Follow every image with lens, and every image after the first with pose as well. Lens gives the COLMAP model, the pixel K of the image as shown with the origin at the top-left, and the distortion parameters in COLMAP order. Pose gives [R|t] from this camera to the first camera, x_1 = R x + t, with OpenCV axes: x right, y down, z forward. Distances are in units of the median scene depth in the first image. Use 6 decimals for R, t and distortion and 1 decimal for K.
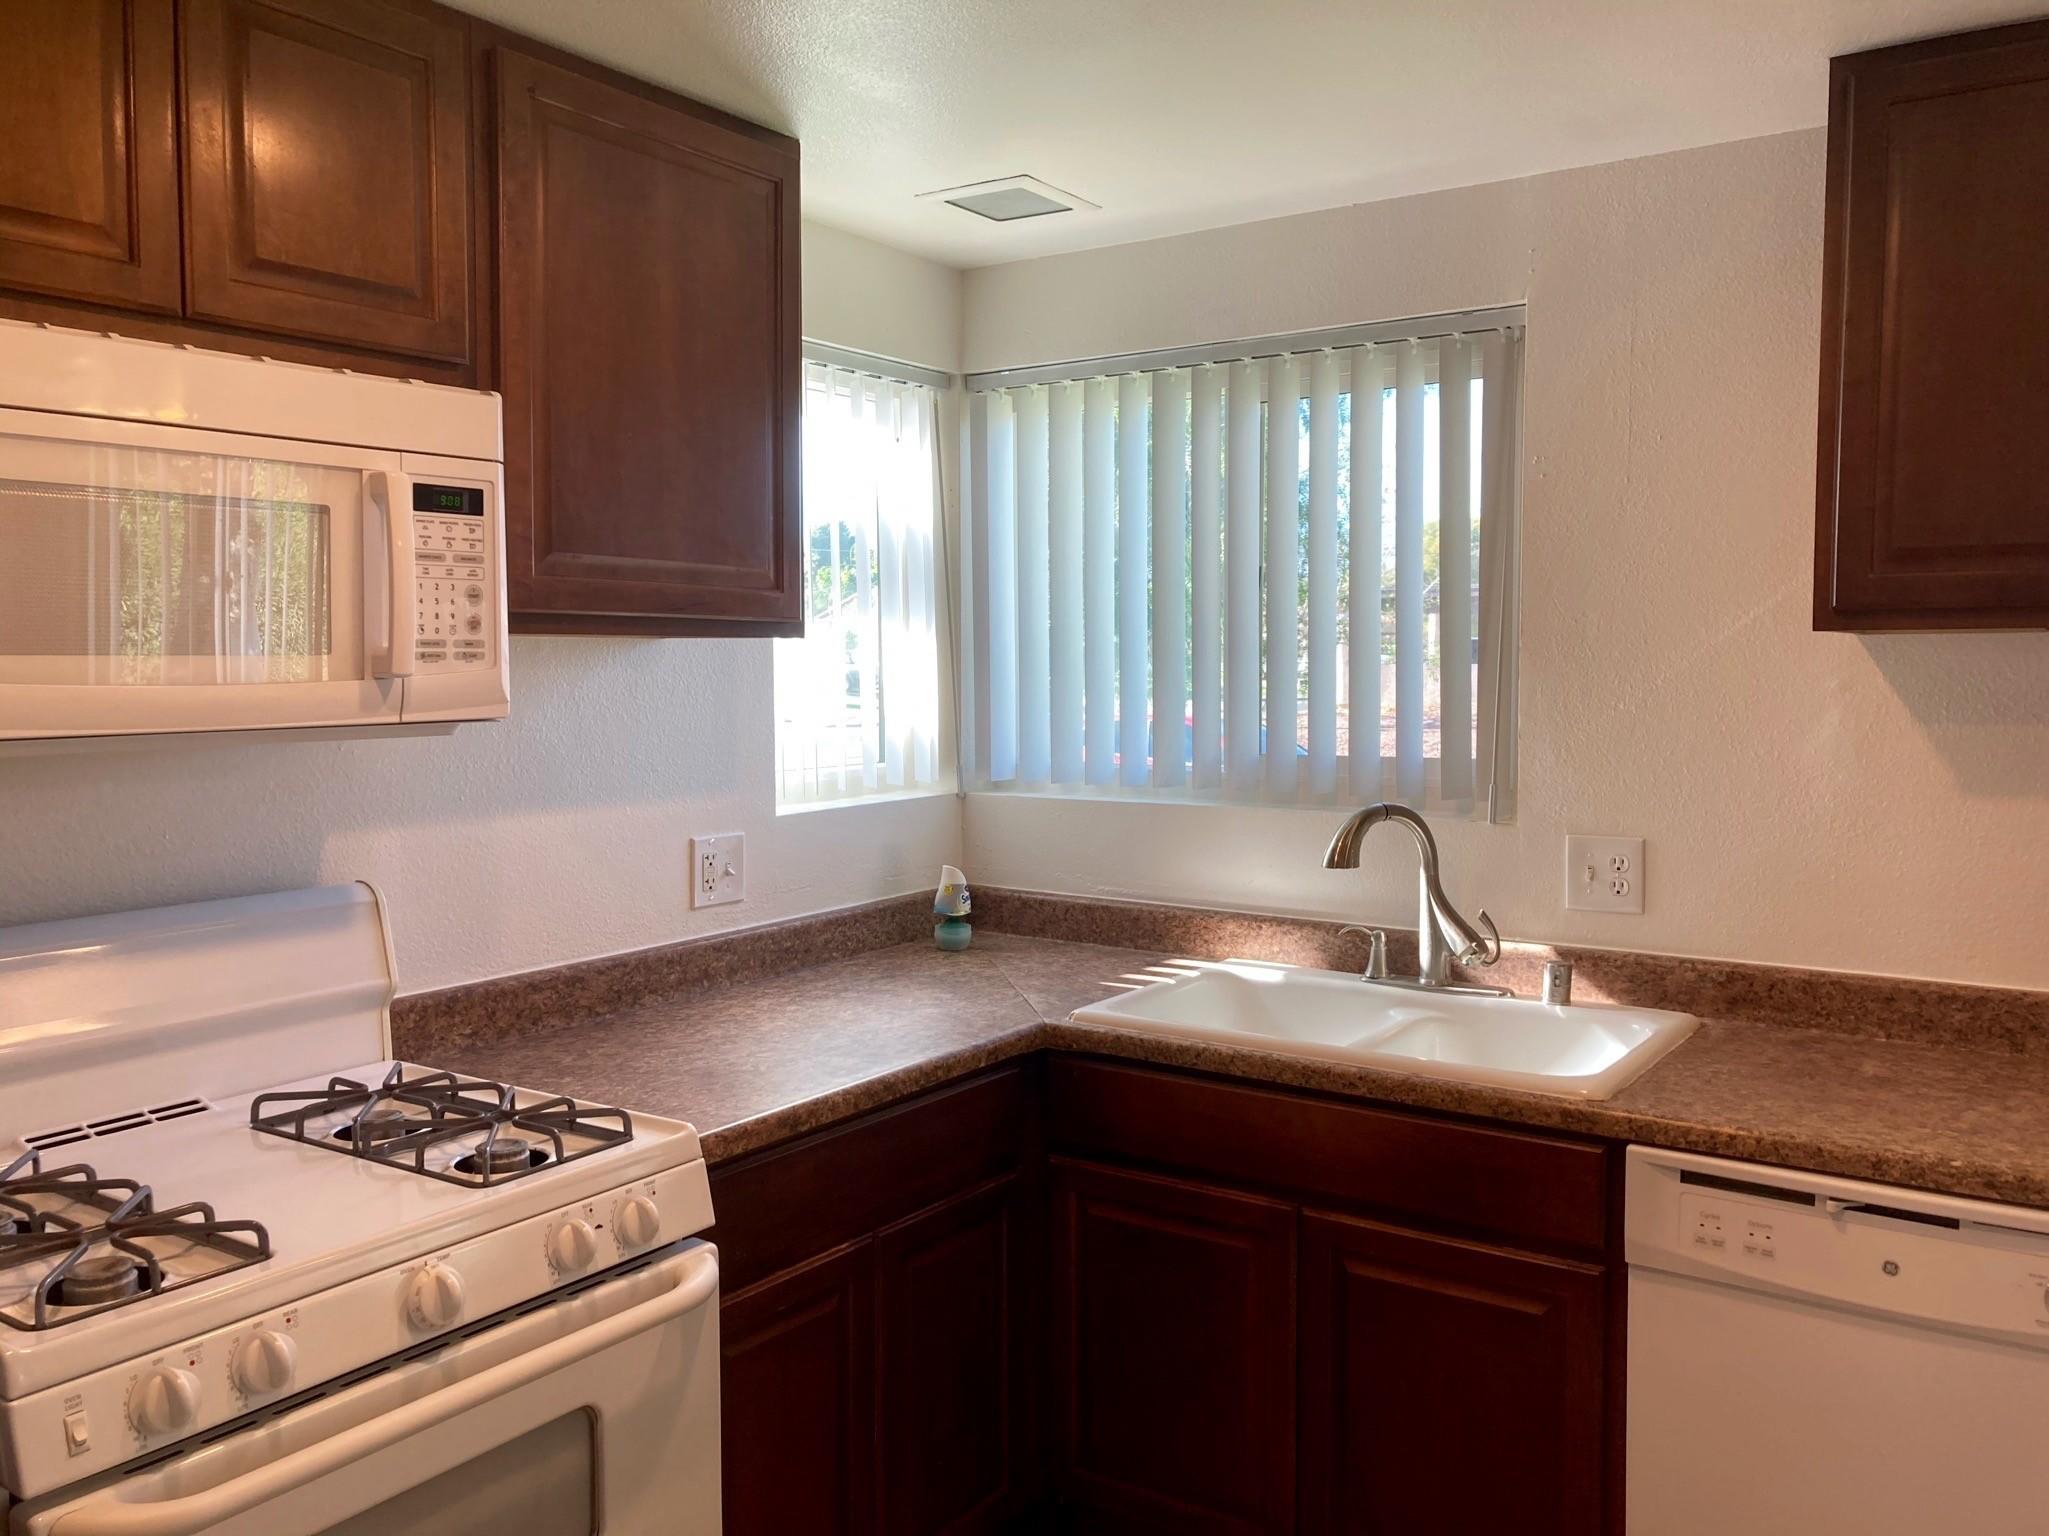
lens RADIAL K [[1692.8, 0, 1024.5], [0, 1692.8, 768.0], [0, 0, 1]] dist [0.076433, -0.102112]
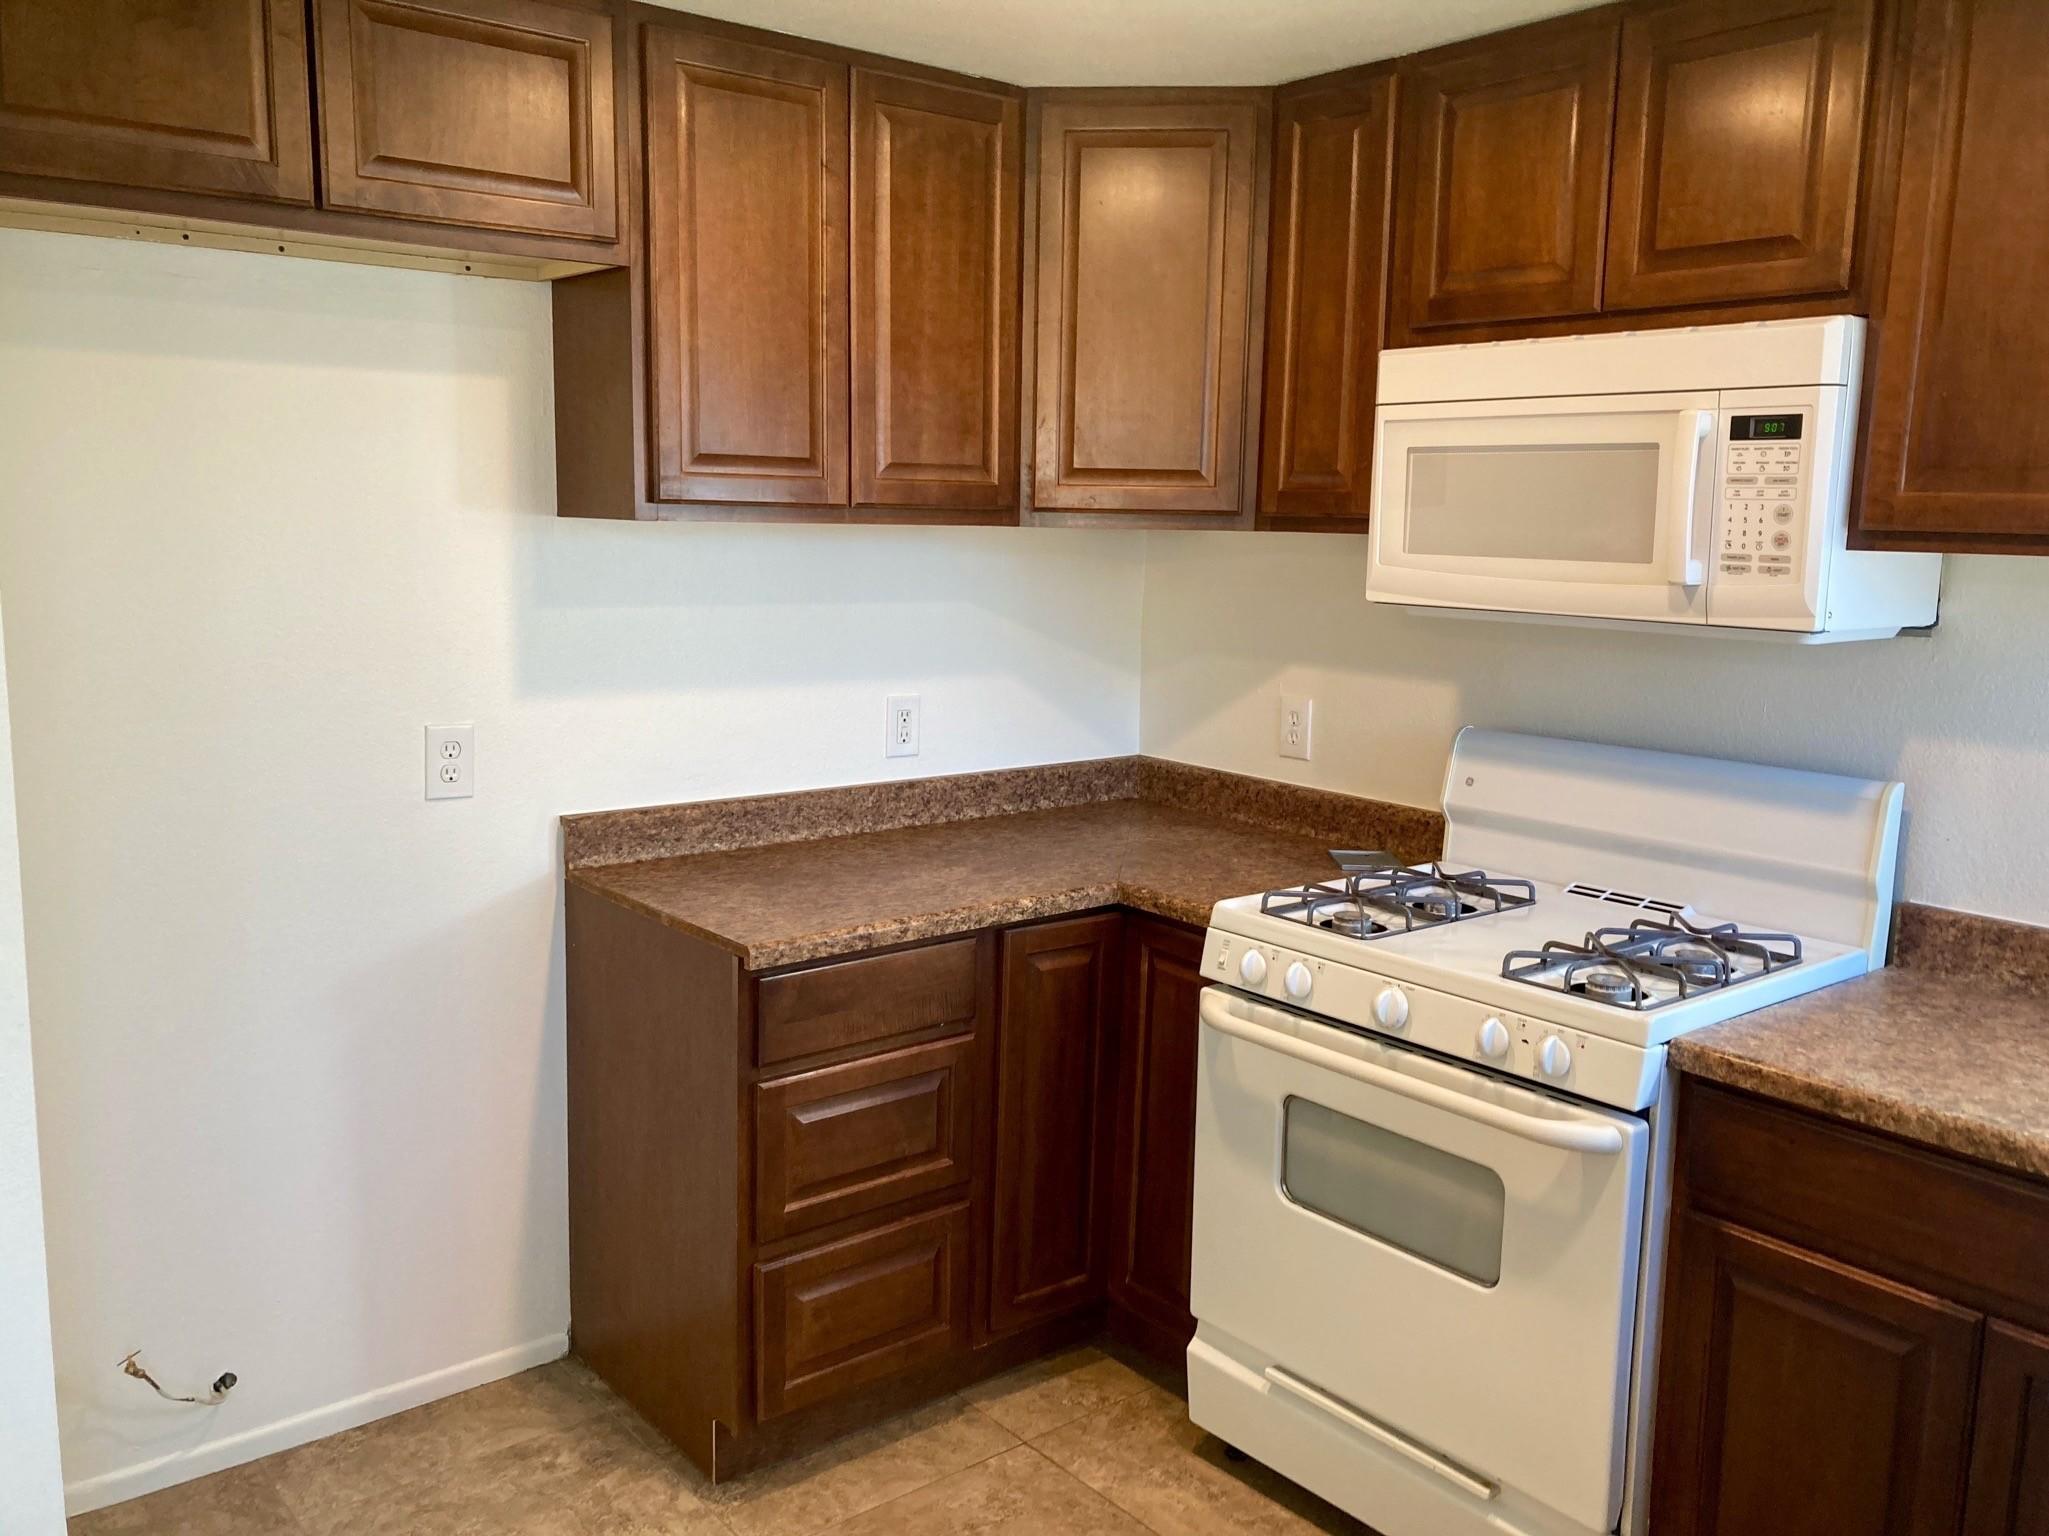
lens RADIAL K [[1692.8, 0, 1024.5], [0, 1692.8, 768.0], [0, 0, 1]] dist [0.076433, -0.102112]
pose [[-0.278965, 0.144798, -0.949322, 0.865683], [-0.086715, 0.980730, 0.175070, -0.091948], [0.956378, 0.131159, -0.261033, 0.845950]]
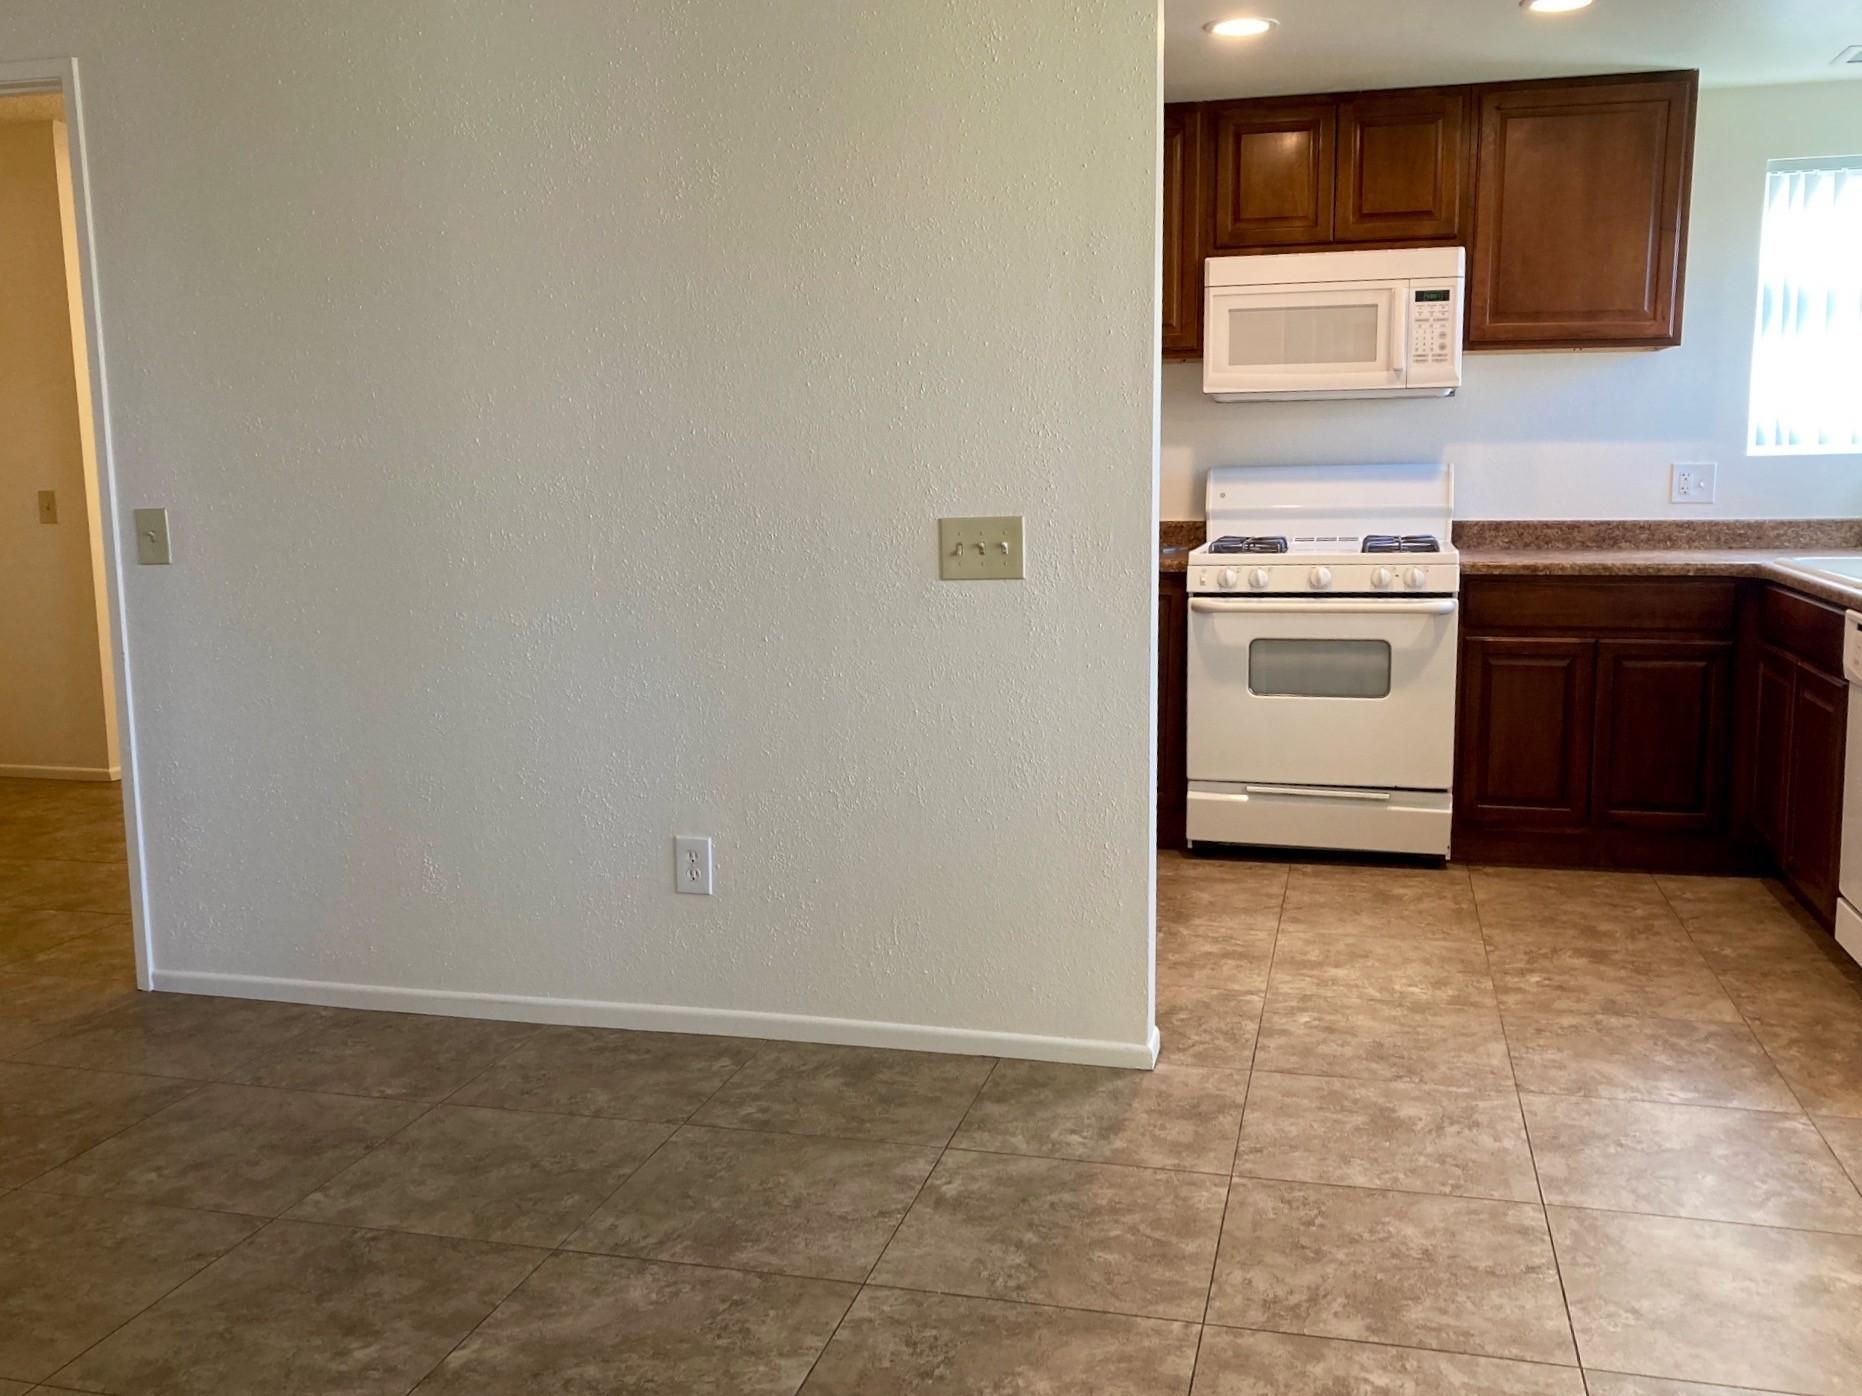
lens RADIAL K [[1687.7, 0, 940.7], [0, 1687.7, 704.3], [0, 0, 1]] dist [0.000285, 0.052791]
pose [[0.343819, 0.138364, -0.928786, 1.737548], [-0.056299, 0.990343, 0.126693, 0.155017], [0.937347, 0.008730, 0.348288, -0.501509]]
